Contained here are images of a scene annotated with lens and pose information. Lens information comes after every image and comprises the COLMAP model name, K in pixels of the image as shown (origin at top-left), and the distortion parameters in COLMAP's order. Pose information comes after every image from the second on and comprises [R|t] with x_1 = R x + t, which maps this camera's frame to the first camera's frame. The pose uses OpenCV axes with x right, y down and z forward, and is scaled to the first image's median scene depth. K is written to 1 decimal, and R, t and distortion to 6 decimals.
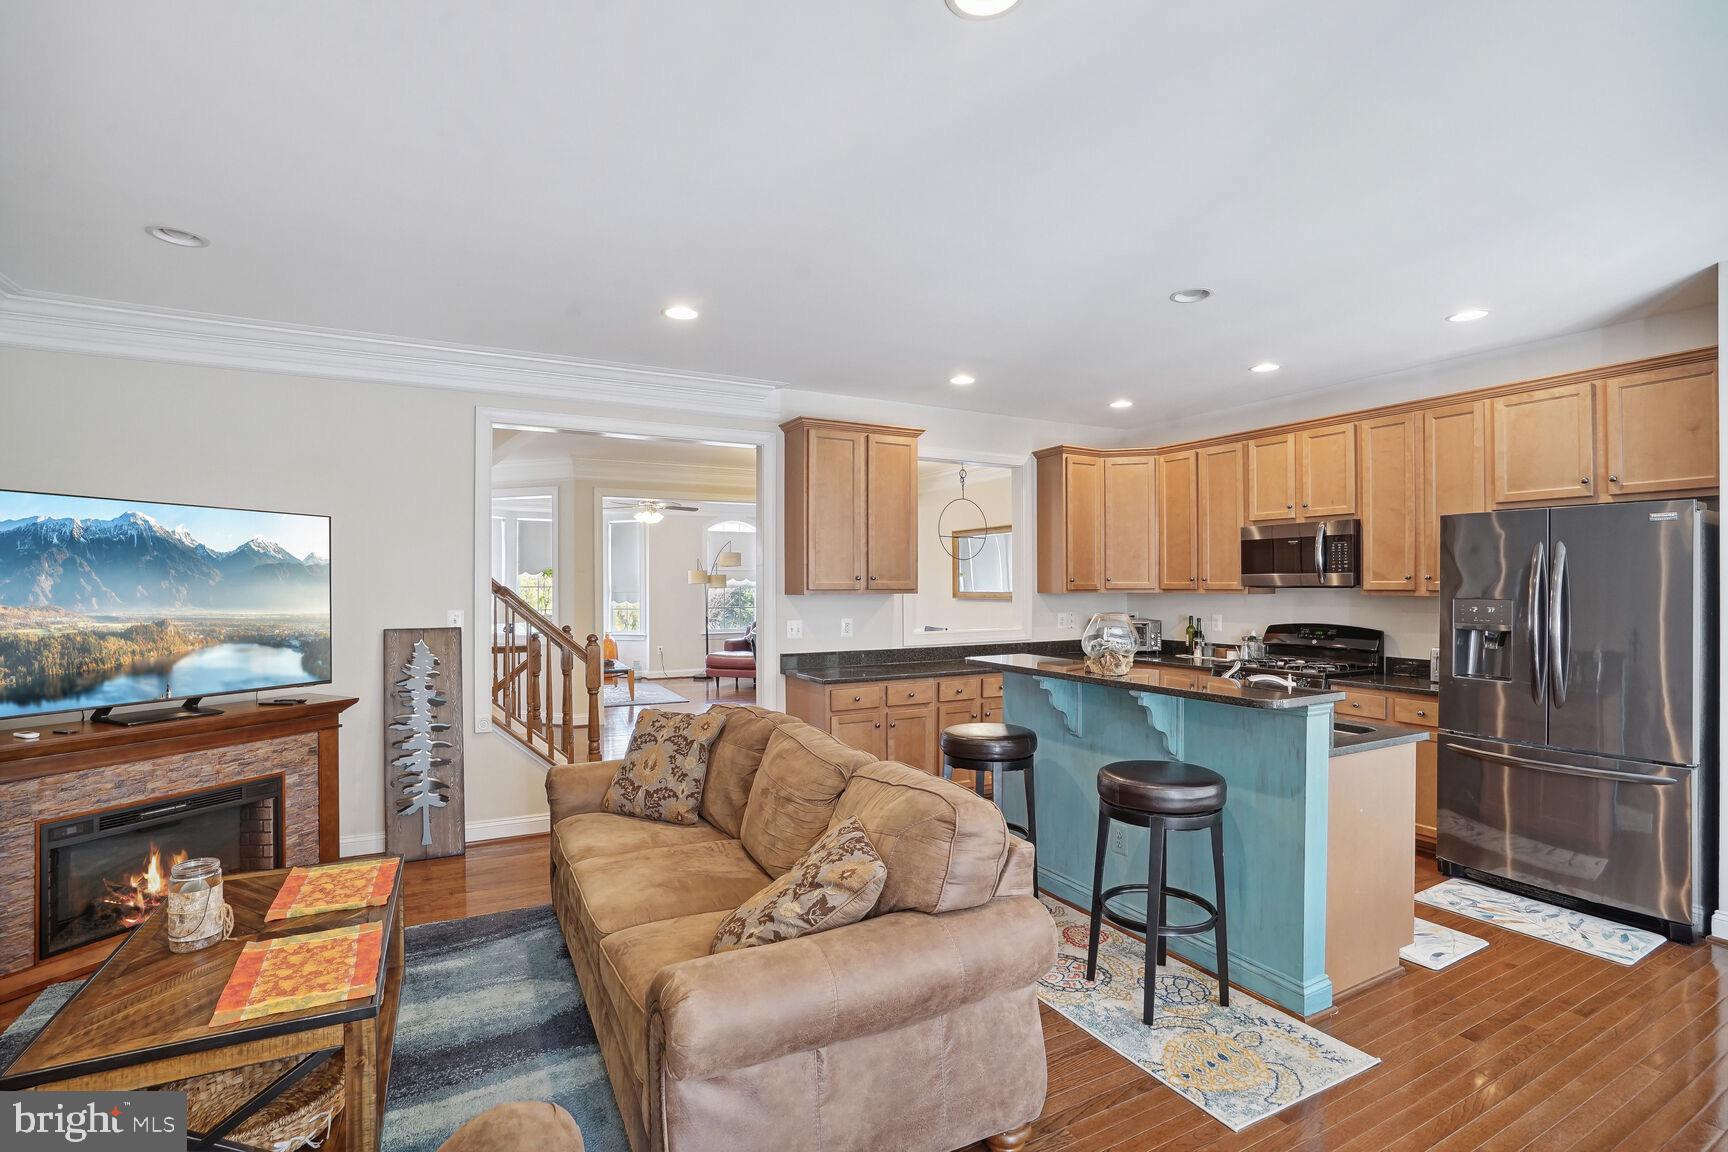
lens RADIAL K [[803.3, 0, 861.1], [0, 803.3, 584.0], [0, 0, 1]] dist [-0.000123, -0.000726]
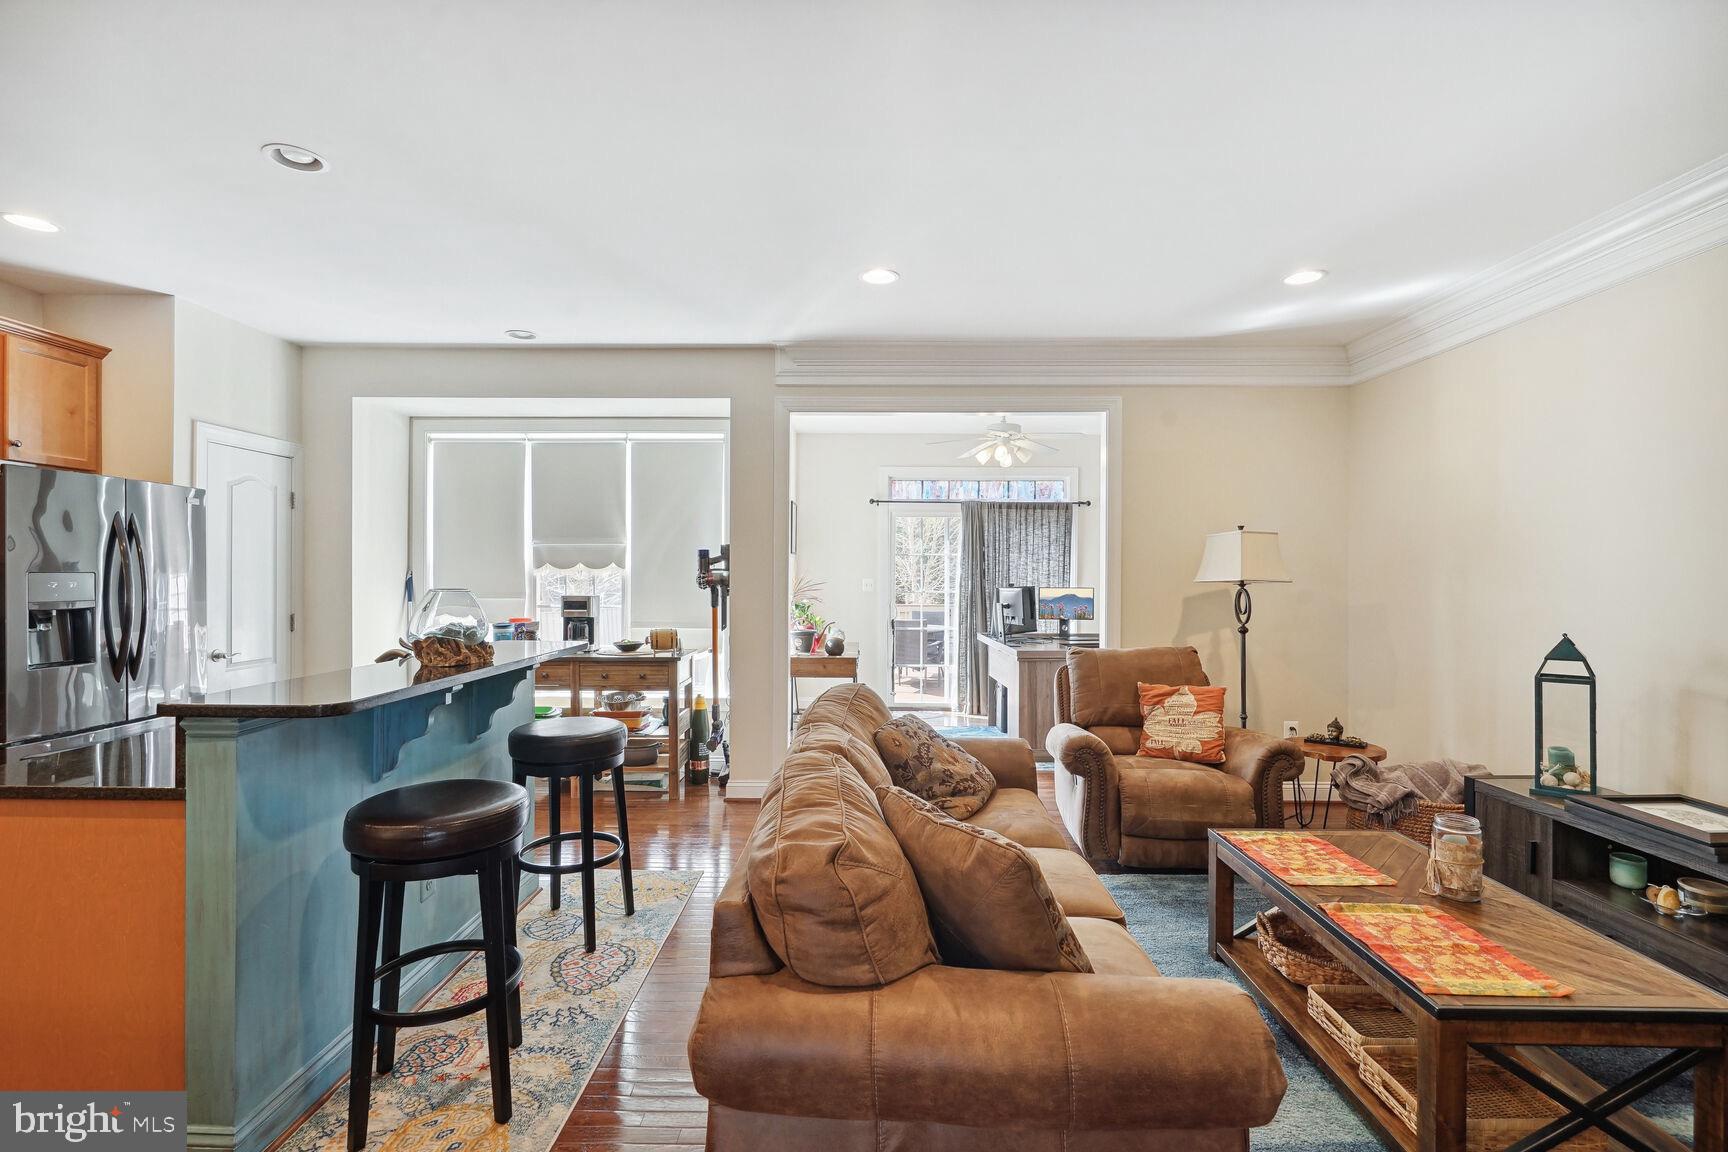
lens RADIAL K [[803.3, 0, 857.8], [0, 803.3, 577.9], [0, 0, 1]] dist [-0.000123, -0.000726]
pose [[-0.877858, -0.005436, 0.478890, -0.305791], [-0.001602, 0.999963, 0.008413, 0.013111], [-0.478918, 0.006618, -0.877835, 1.094117]]
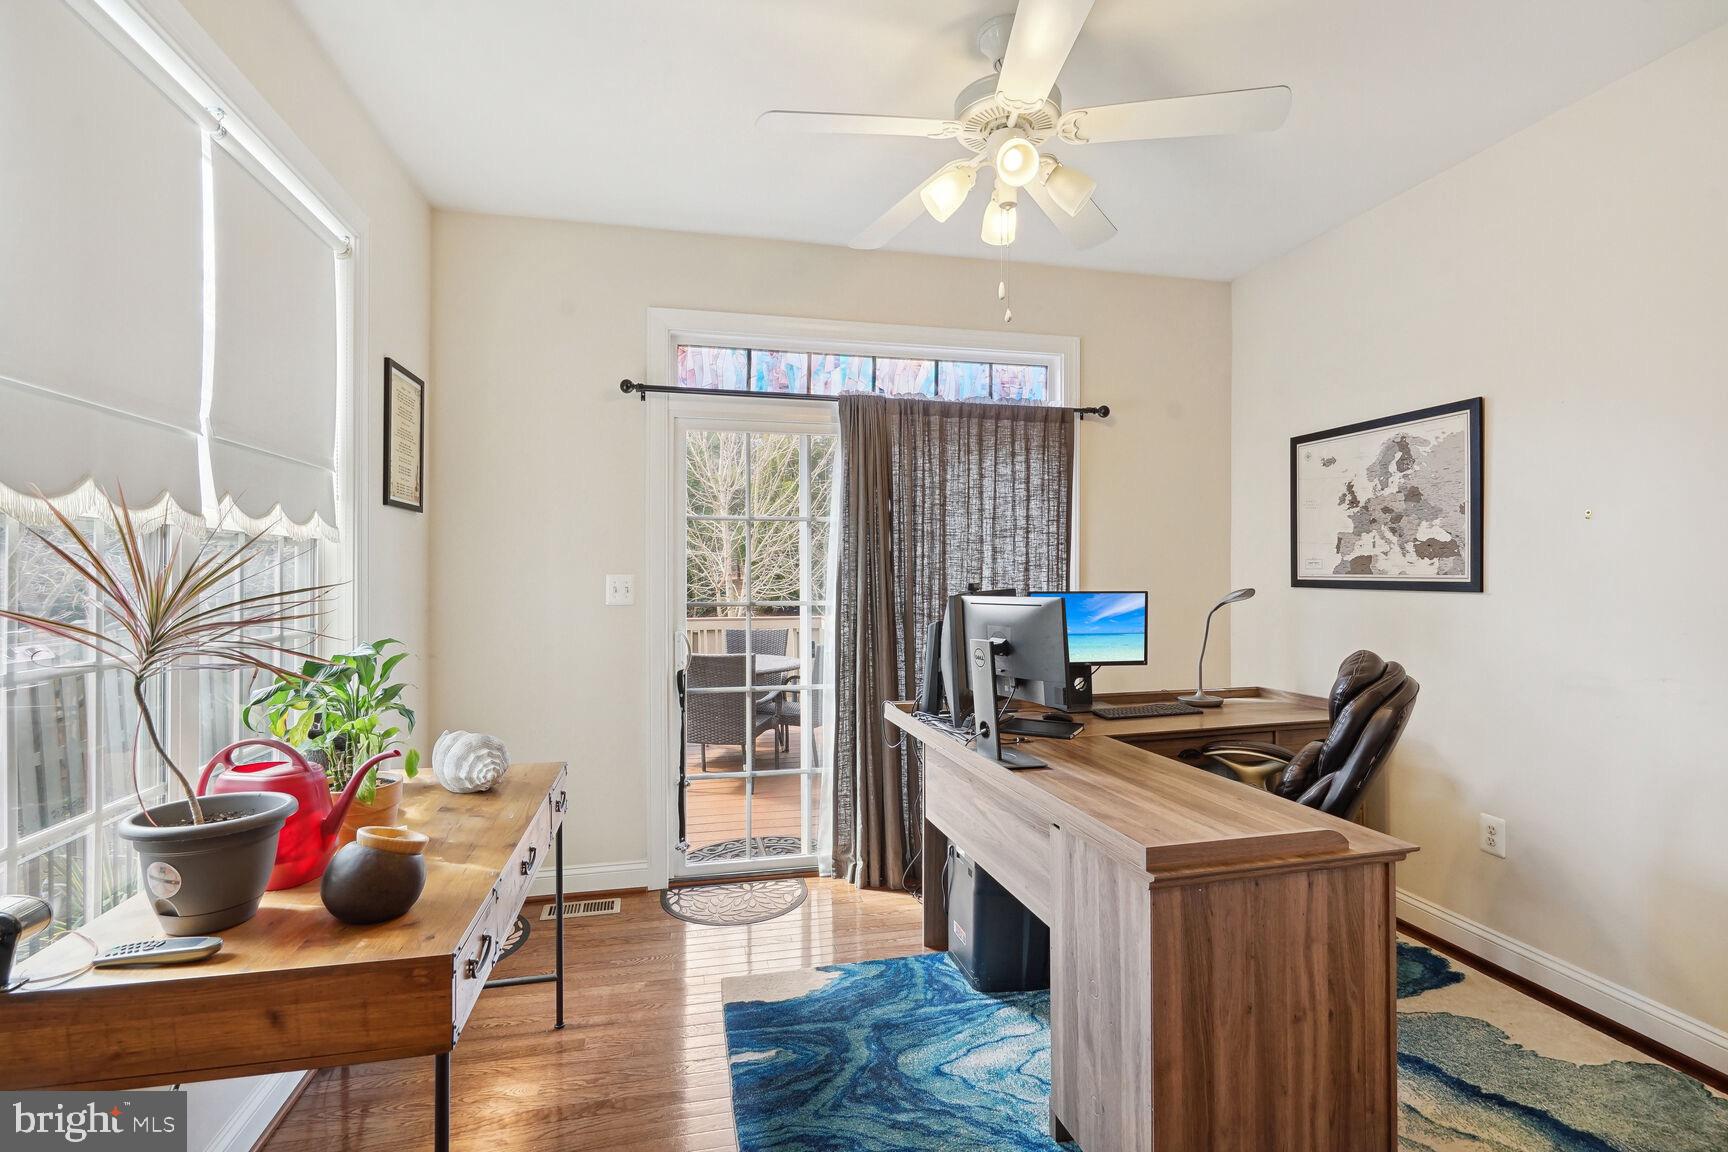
lens RADIAL K [[803.3, 0, 856.5], [0, 803.3, 565.3], [0, 0, 1]] dist [-0.000123, -0.000726]
pose [[-0.963317, 0.005160, 0.268315, 0.095171], [0.003693, 0.999975, -0.005974, 0.025767], [-0.268339, -0.004764, -0.963313, 0.223710]]
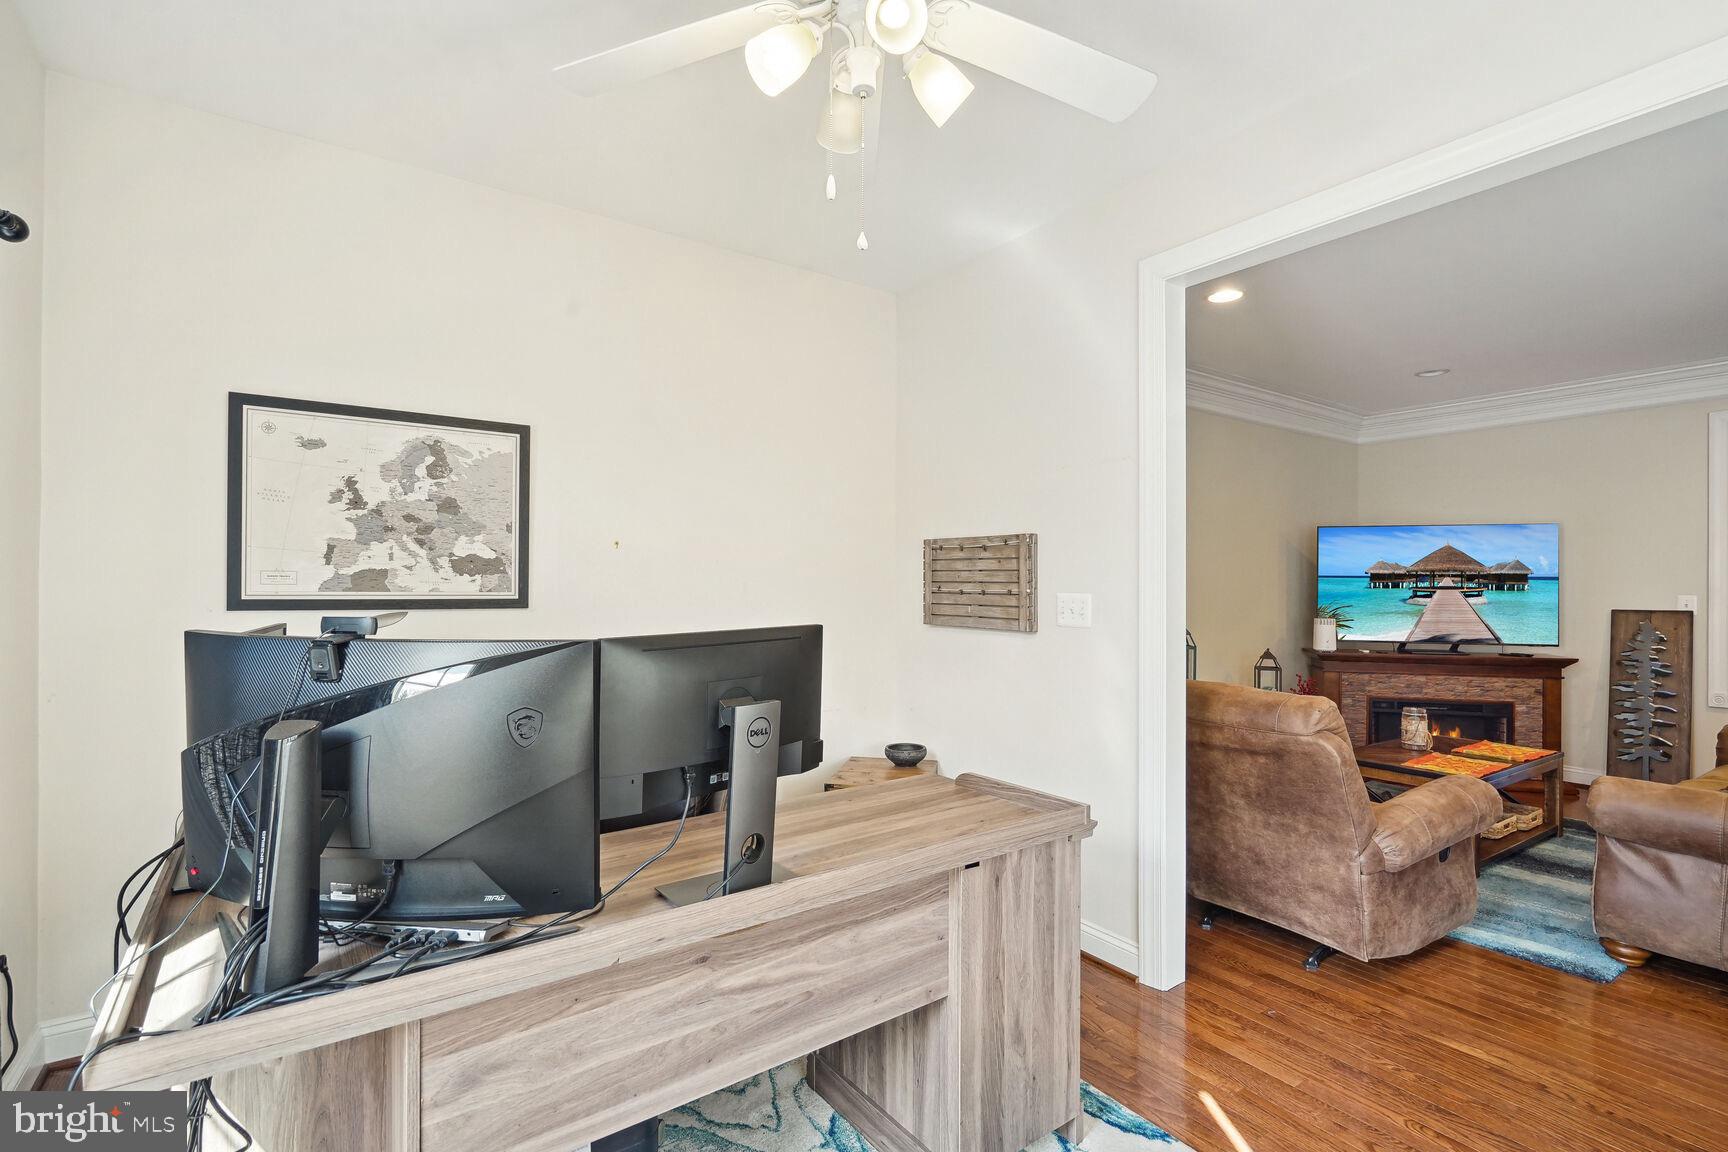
lens RADIAL K [[803.3, 0, 824.1], [0, 803.3, 598.0], [0, 0, 1]] dist [-0.000123, -0.000726]
pose [[0.105191, 0.012712, -0.994371, 0.483901], [-0.004914, 0.999913, 0.012263, 0.027006], [0.994440, 0.003596, 0.105244, -0.325700]]
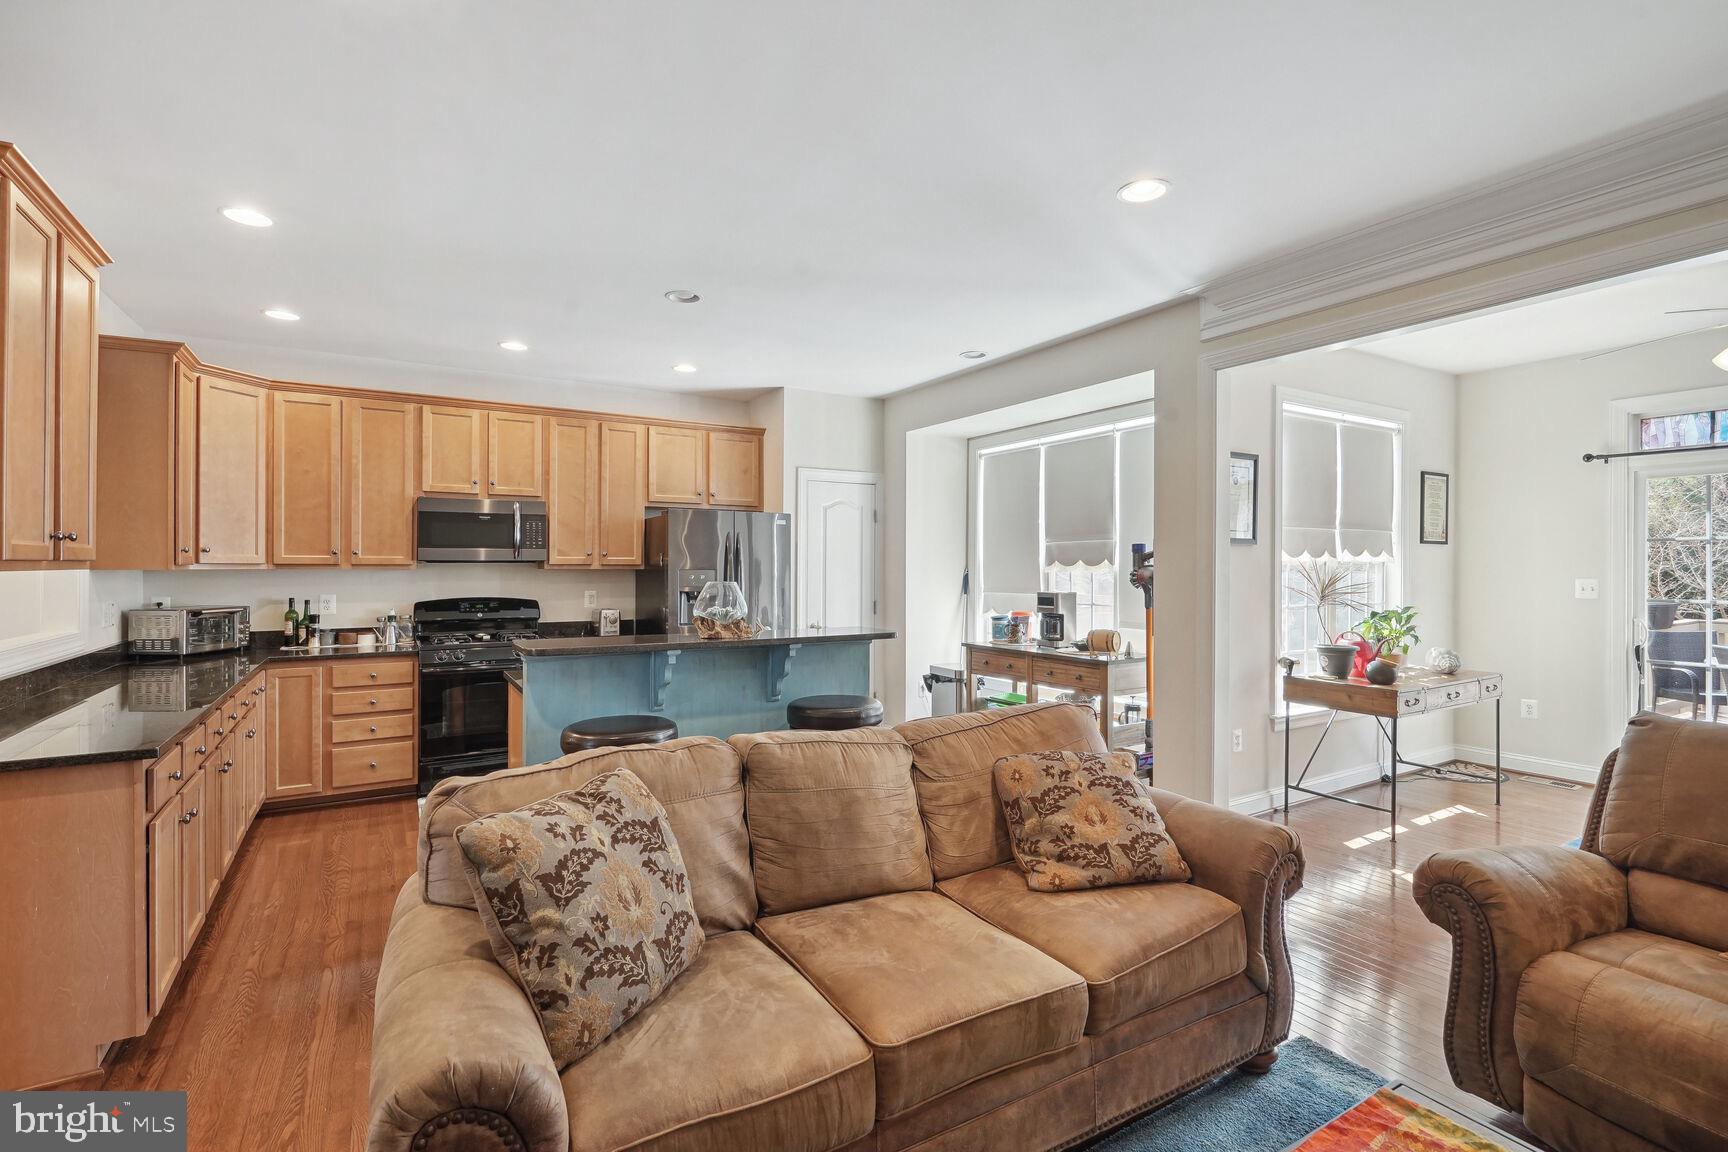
lens RADIAL K [[803.3, 0, 853.2], [0, 803.3, 565.4], [0, 0, 1]] dist [-0.000123, -0.000726]
pose [[-0.040828, 0.004358, 0.999157, -0.553828], [0.000587, 0.999990, -0.004338, 0.014655], [-0.999166, 0.000410, -0.040830, 0.634065]]
